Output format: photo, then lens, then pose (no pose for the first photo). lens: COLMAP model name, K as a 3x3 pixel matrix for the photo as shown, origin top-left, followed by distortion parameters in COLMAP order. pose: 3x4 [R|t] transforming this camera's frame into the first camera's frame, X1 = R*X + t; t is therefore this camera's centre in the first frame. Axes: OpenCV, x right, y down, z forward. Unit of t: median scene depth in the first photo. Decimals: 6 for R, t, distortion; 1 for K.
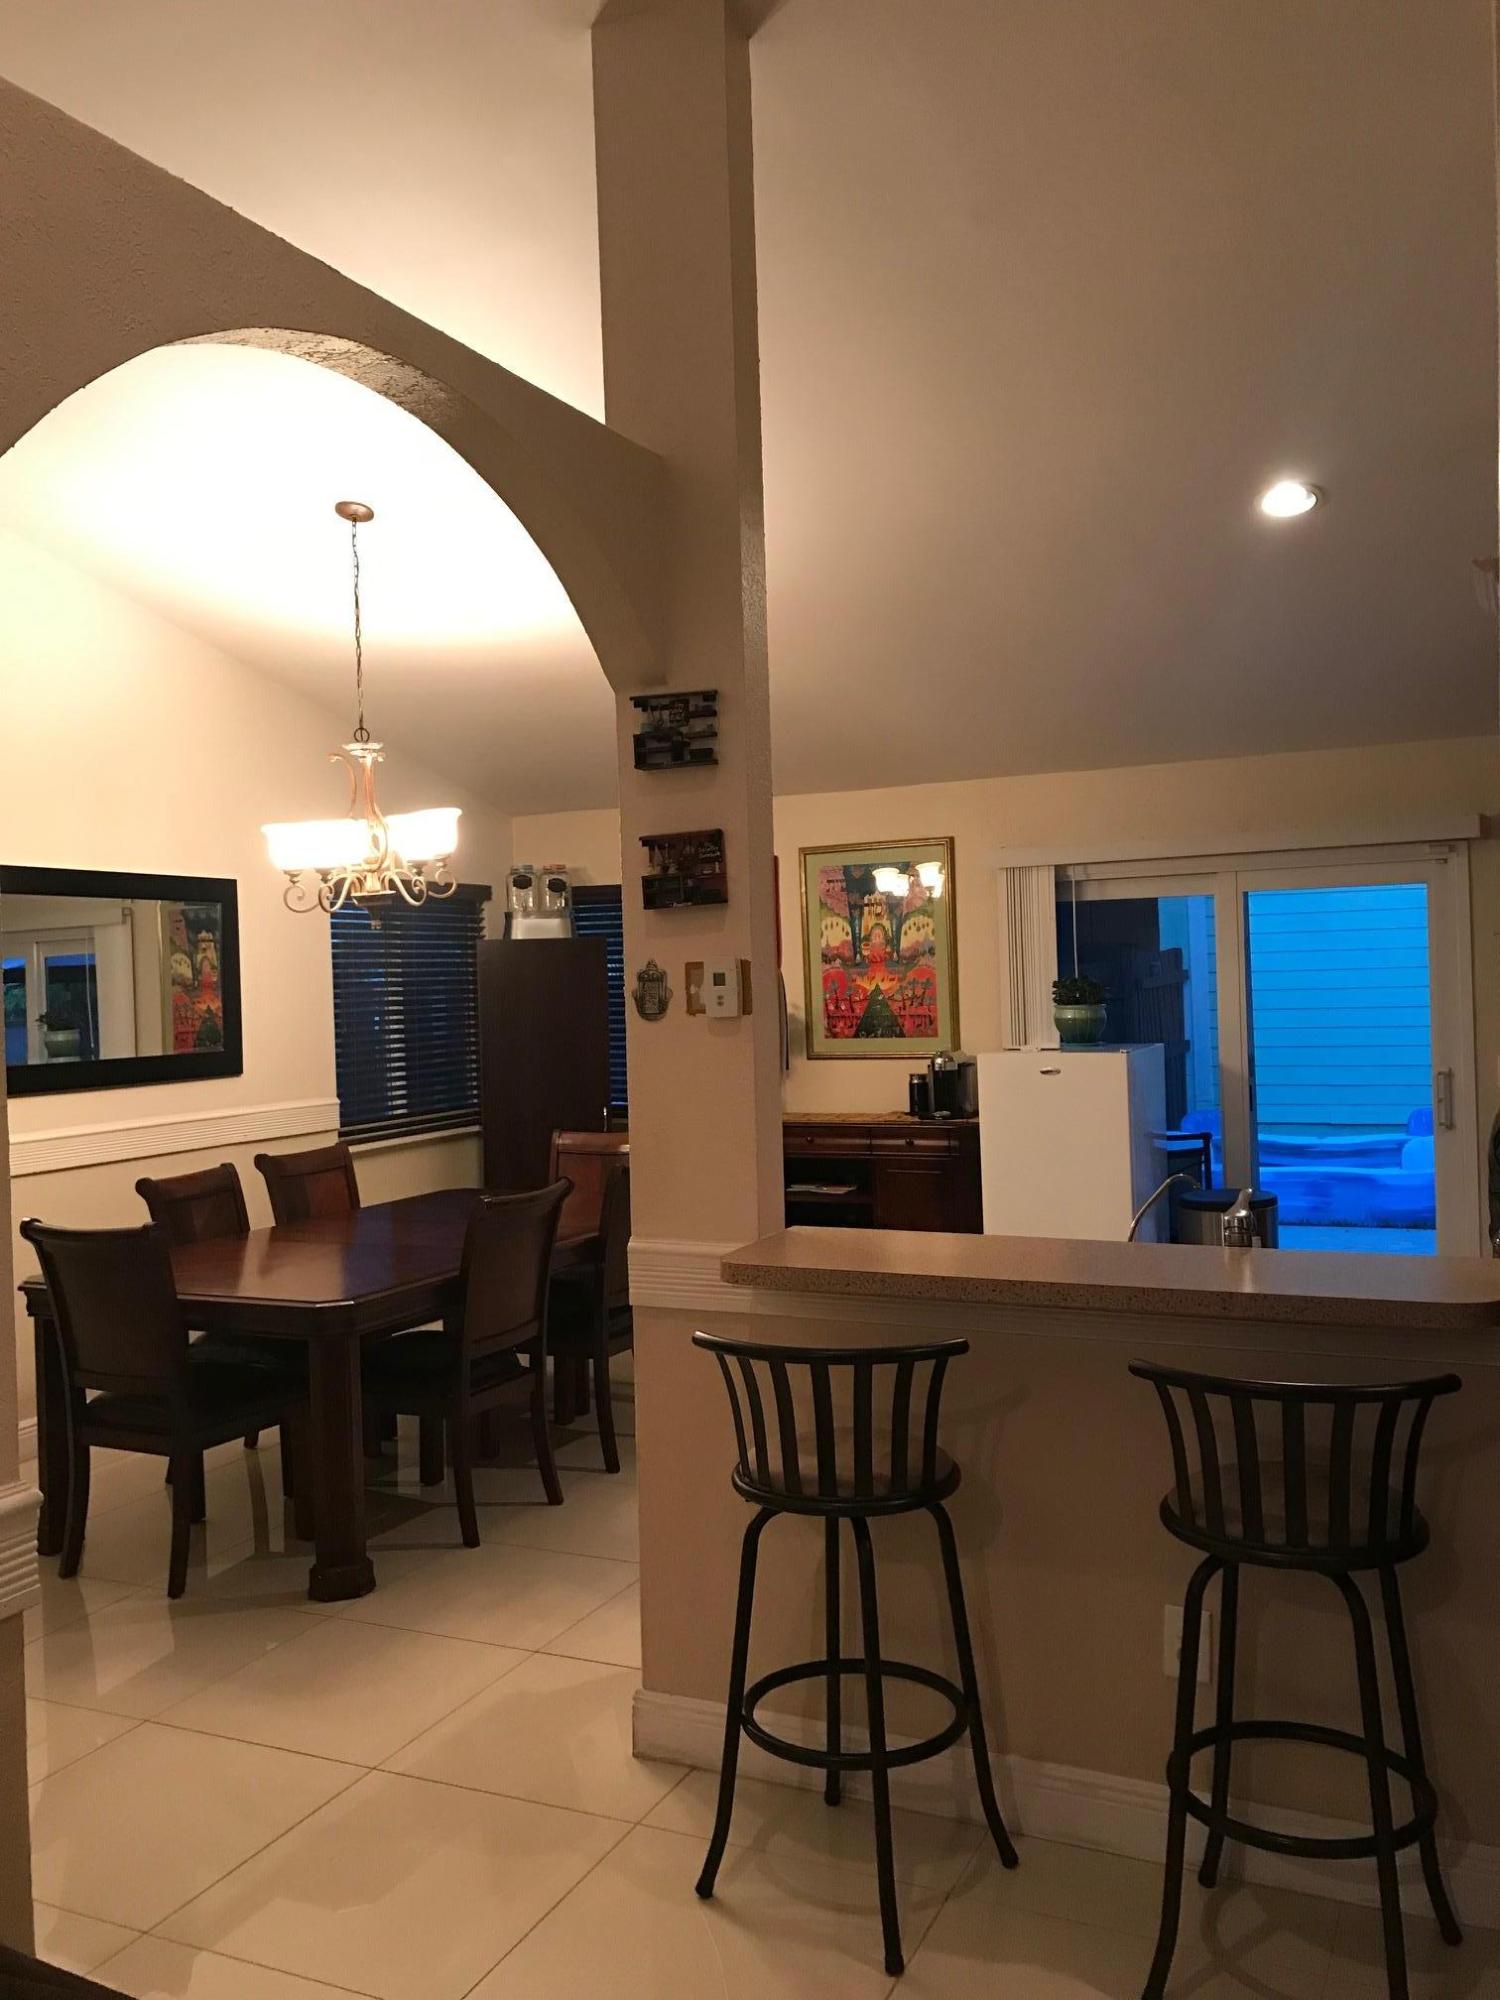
lens RADIAL K [[1615.2, 0, 762.3], [0, 1615.2, 995.2], [0, 0, 1]] dist [0.097872, -0.315559]
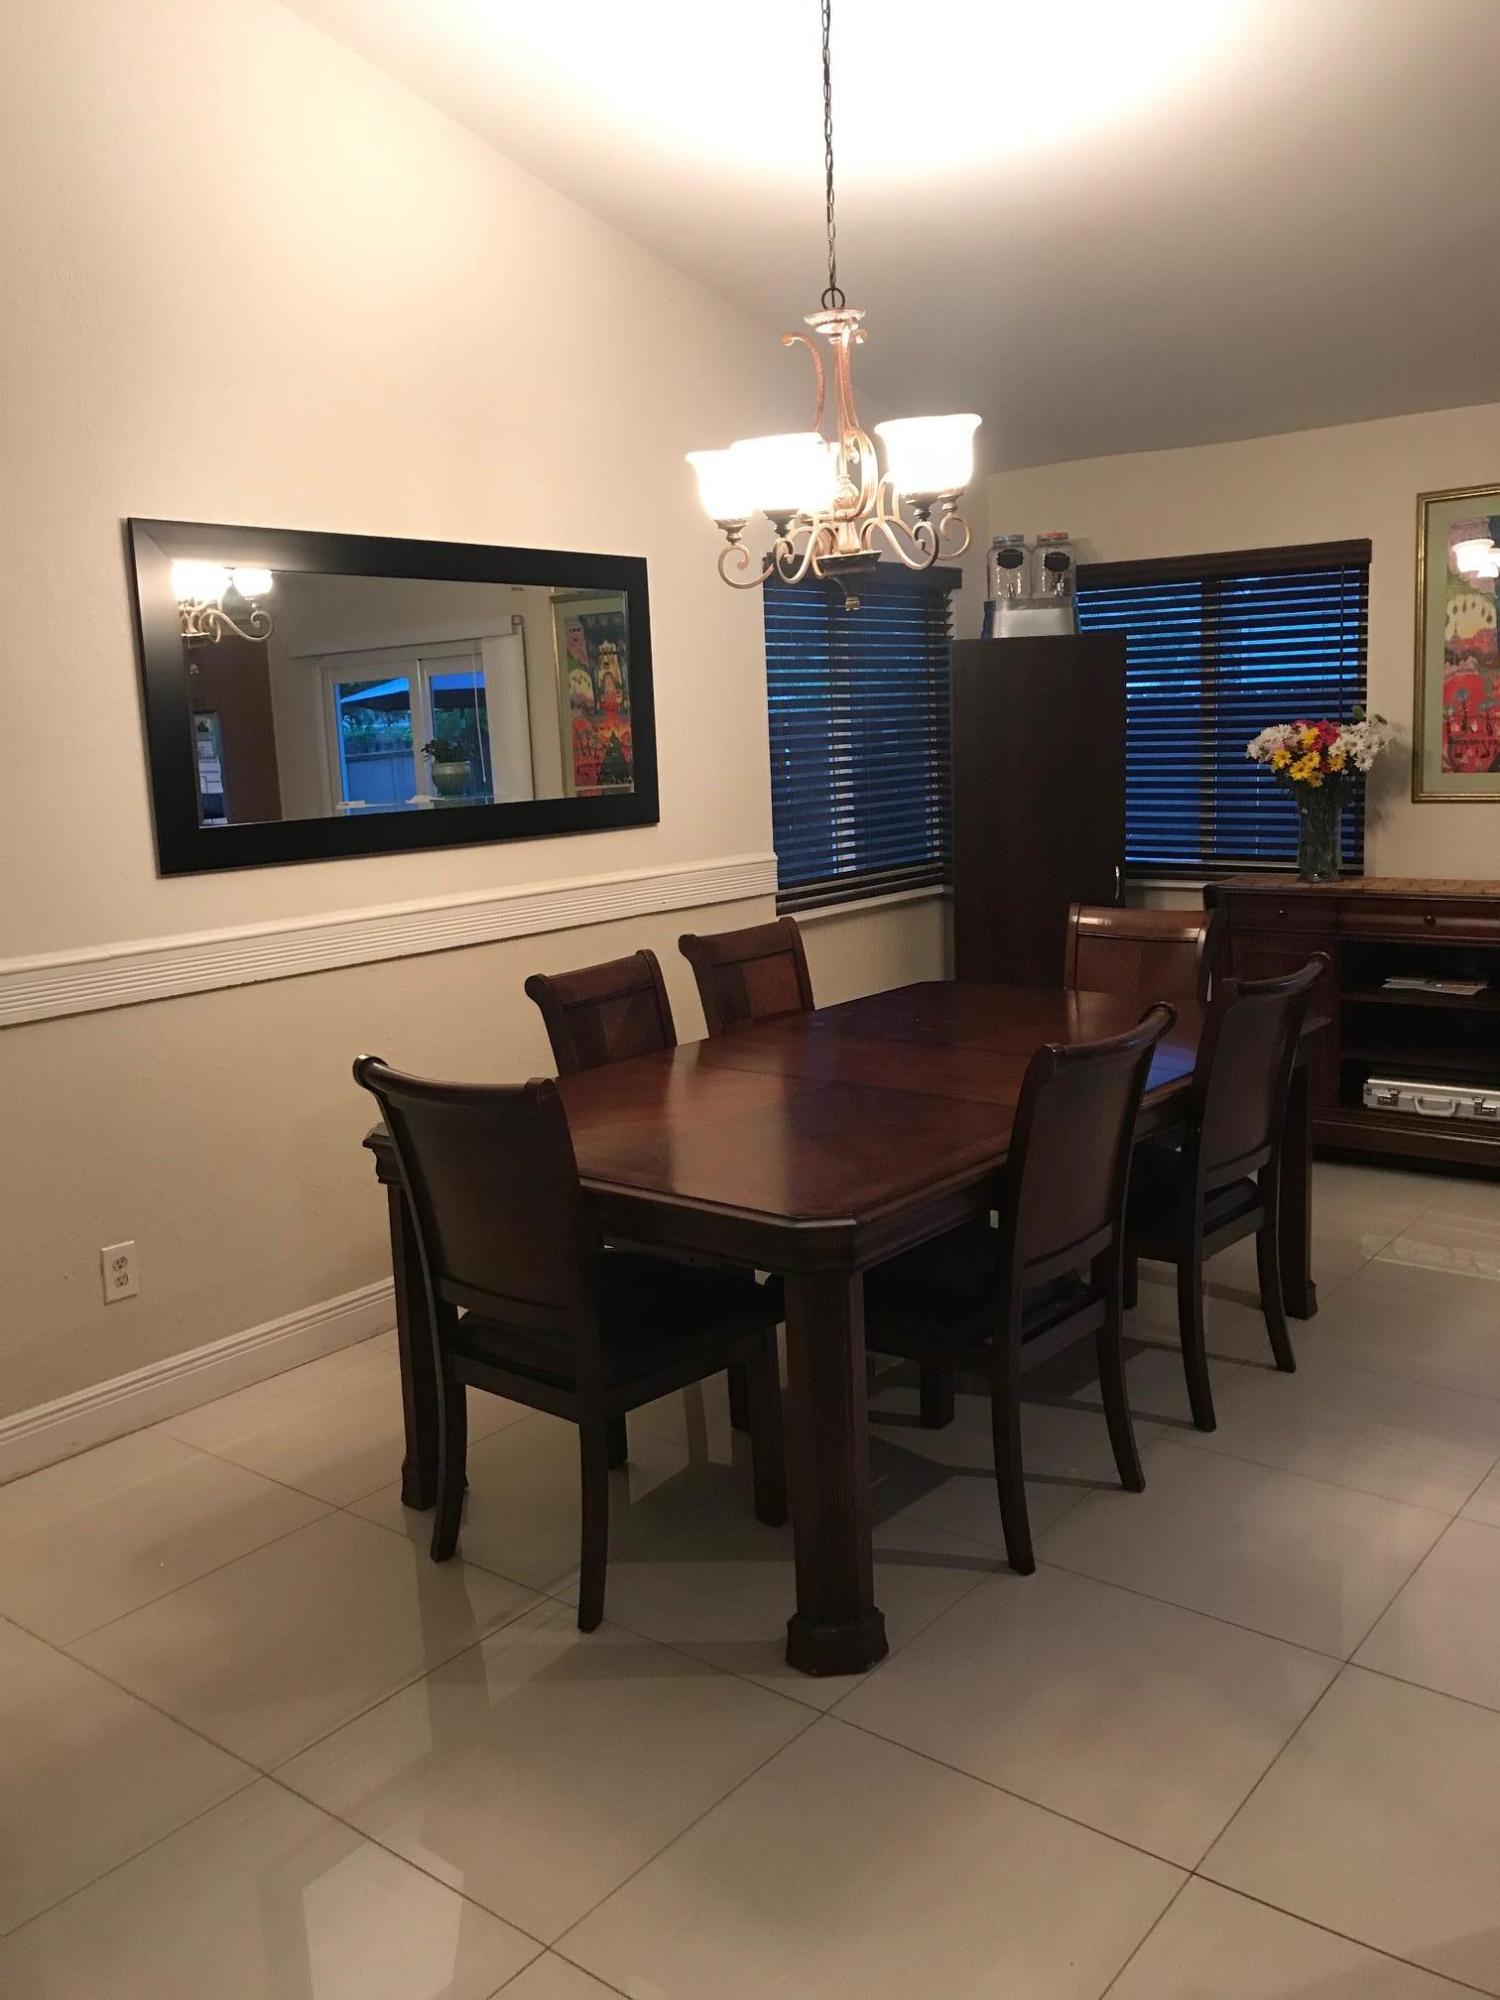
lens RADIAL K [[1638.3, 0, 750.0], [0, 1638.3, 1000.0], [0, 0, 1]] dist [0.005078, -0.002539]
pose [[0.970643, 0.032258, -0.238351, -0.097109], [0.008179, 0.985966, 0.166747, 0.003447], [0.240385, -0.163801, 0.956757, 0.276669]]
